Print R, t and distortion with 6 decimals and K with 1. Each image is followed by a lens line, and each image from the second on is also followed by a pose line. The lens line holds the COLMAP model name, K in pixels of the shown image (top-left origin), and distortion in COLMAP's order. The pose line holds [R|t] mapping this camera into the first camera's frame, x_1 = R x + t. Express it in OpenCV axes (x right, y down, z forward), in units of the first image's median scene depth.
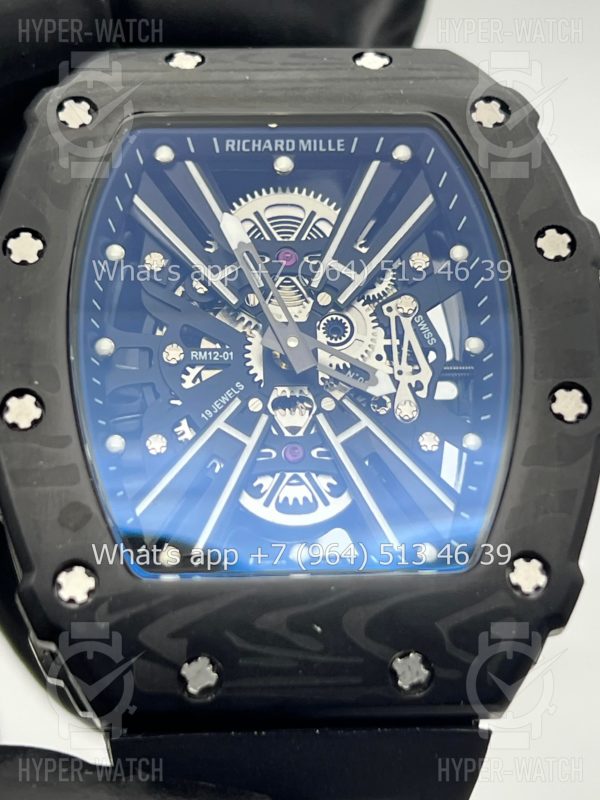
lens RADIAL K [[1875.1, 0, 299.2], [0, 1875.1, 400.9], [0, 0, 1]] dist [0.342263, 0.000000]
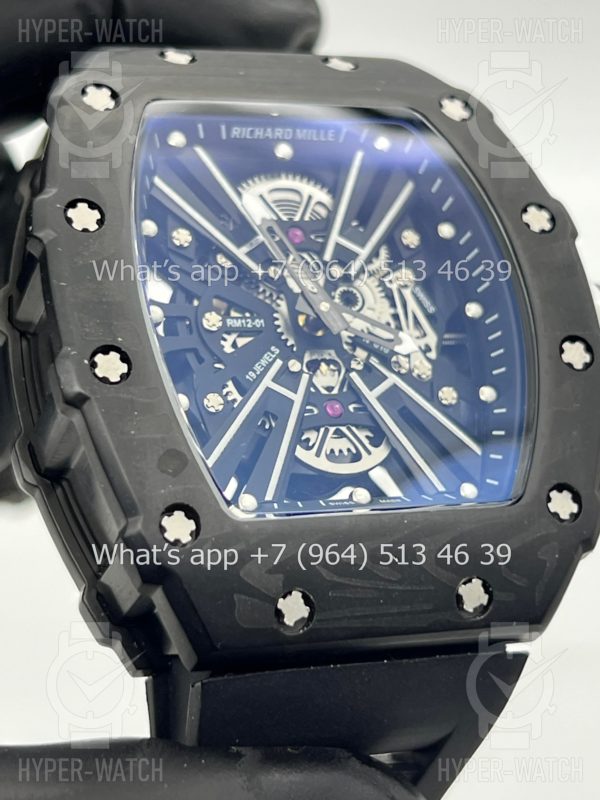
lens RADIAL K [[1875.1, 0, 308.8], [0, 1875.1, 383.0], [0, 0, 1]] dist [0.342263, 0.000000]
pose [[0.950531, -0.022610, 0.309806, -0.345170], [0.051186, 0.995115, -0.084421, 0.102046], [-0.306384, 0.096103, 0.947044, -0.012239]]
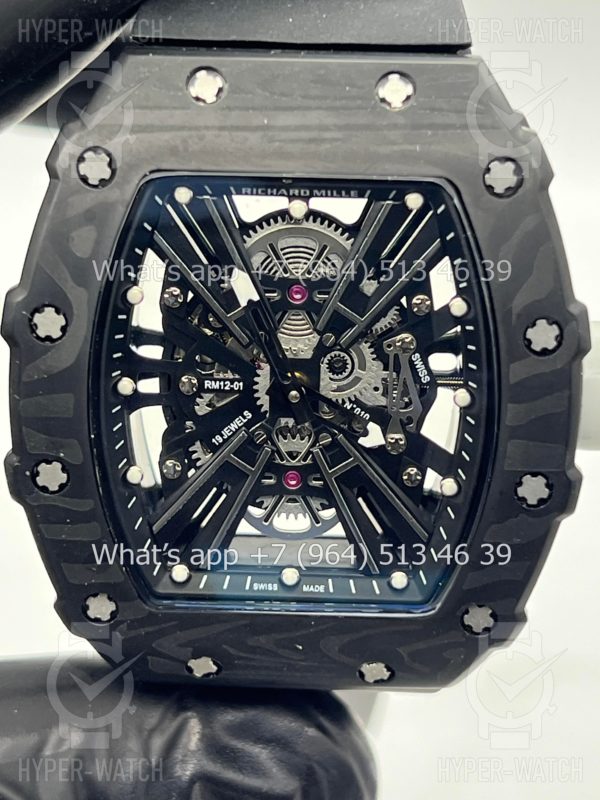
lens RADIAL K [[1875.1, 0, 301.5], [0, 1875.1, 404.7], [0, 0, 1]] dist [0.342263, 0.000000]
pose [[0.994808, 0.081601, -0.060813, 0.067898], [-0.027401, 0.790256, 0.612164, -0.699180], [0.098011, -0.607319, 0.788389, 0.128612]]
